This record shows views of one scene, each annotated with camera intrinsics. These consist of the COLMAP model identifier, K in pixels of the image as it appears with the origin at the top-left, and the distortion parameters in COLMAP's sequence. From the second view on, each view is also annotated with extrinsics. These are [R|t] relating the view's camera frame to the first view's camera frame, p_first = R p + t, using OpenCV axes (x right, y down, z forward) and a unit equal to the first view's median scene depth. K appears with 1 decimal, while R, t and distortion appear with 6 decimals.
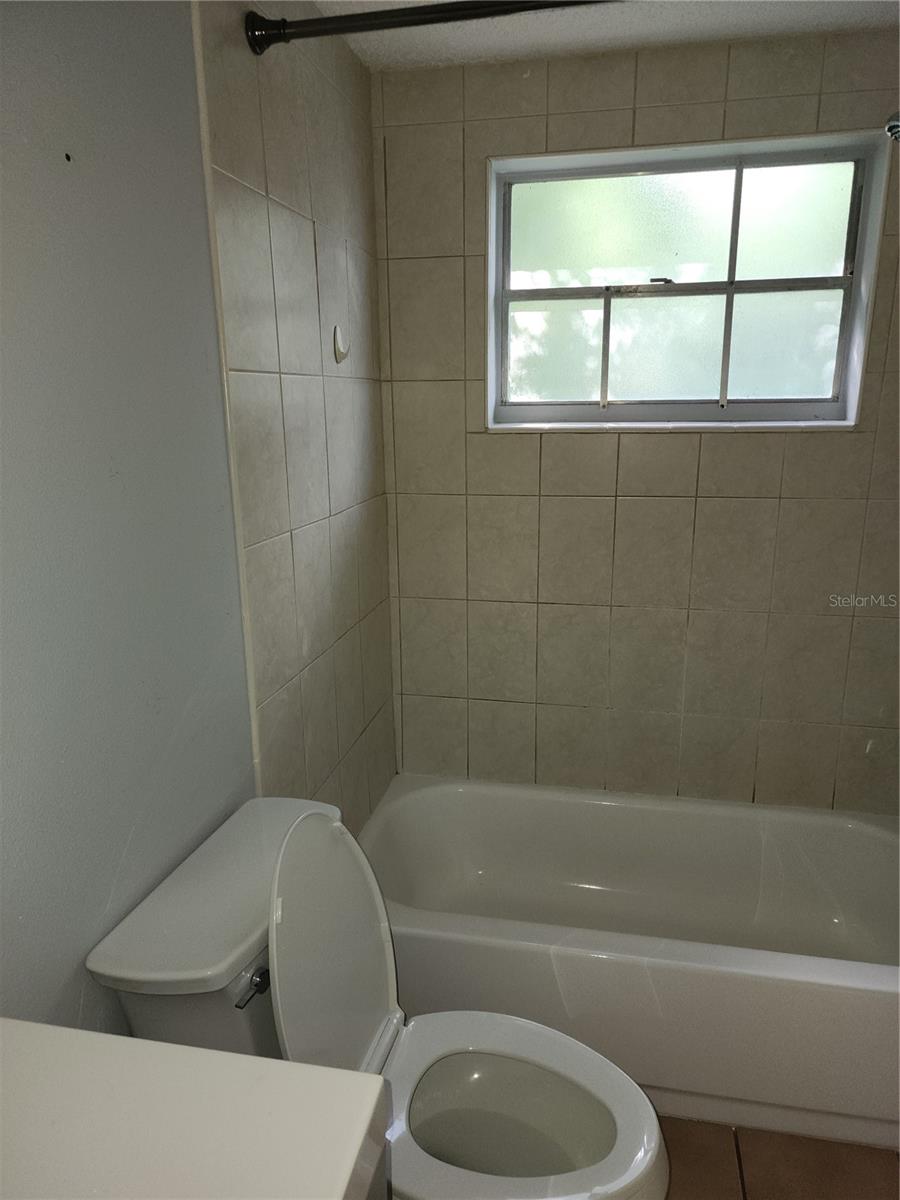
lens RADIAL K [[798.4, 0, 456.4], [0, 798.4, 605.1], [0, 0, 1]] dist [0.085052, -0.071643]
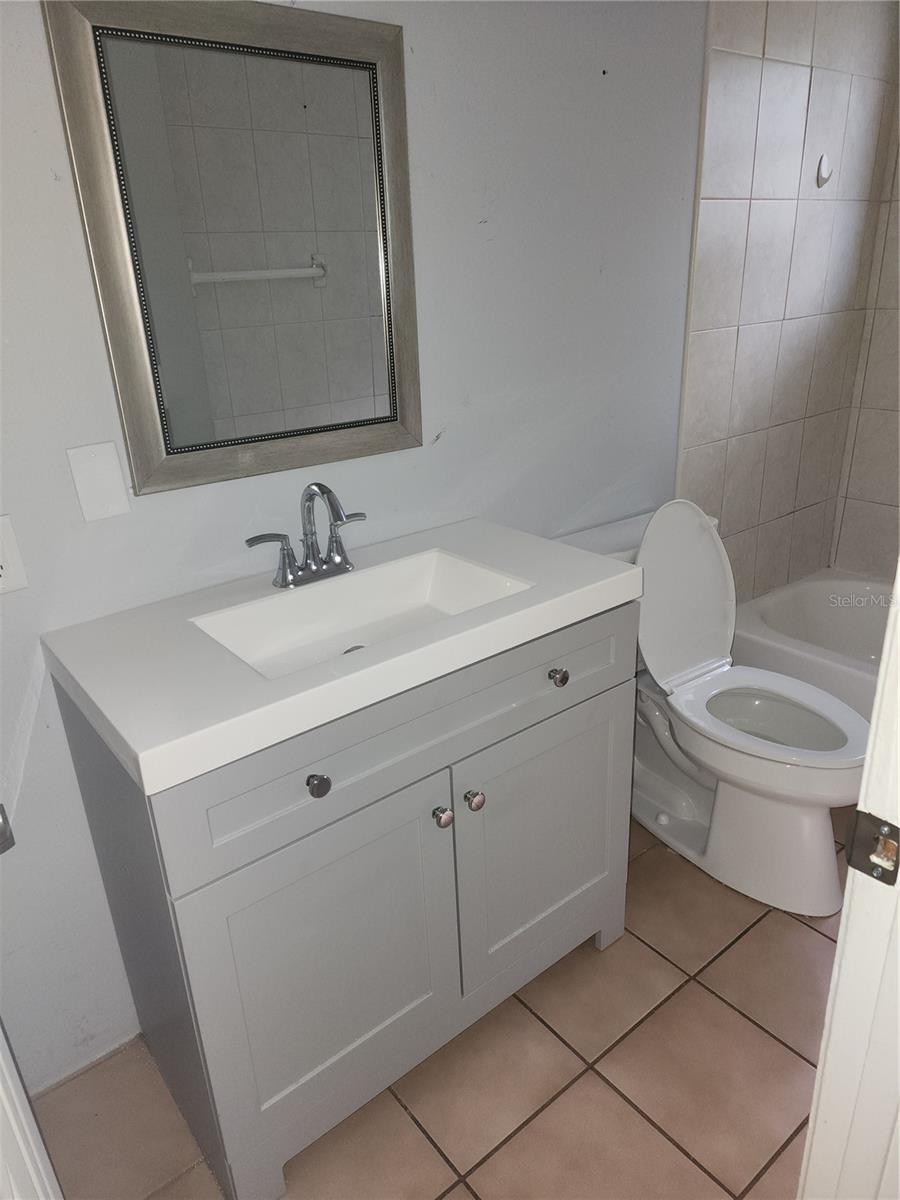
lens RADIAL K [[798.4, 0, 455.6], [0, 798.4, 610.3], [0, 0, 1]] dist [0.085052, -0.071643]
pose [[0.750983, 0.239216, -0.615467, 0.298558], [-0.138026, 0.968351, 0.207956, 0.116325], [0.645735, -0.071222, 0.760233, -0.288662]]
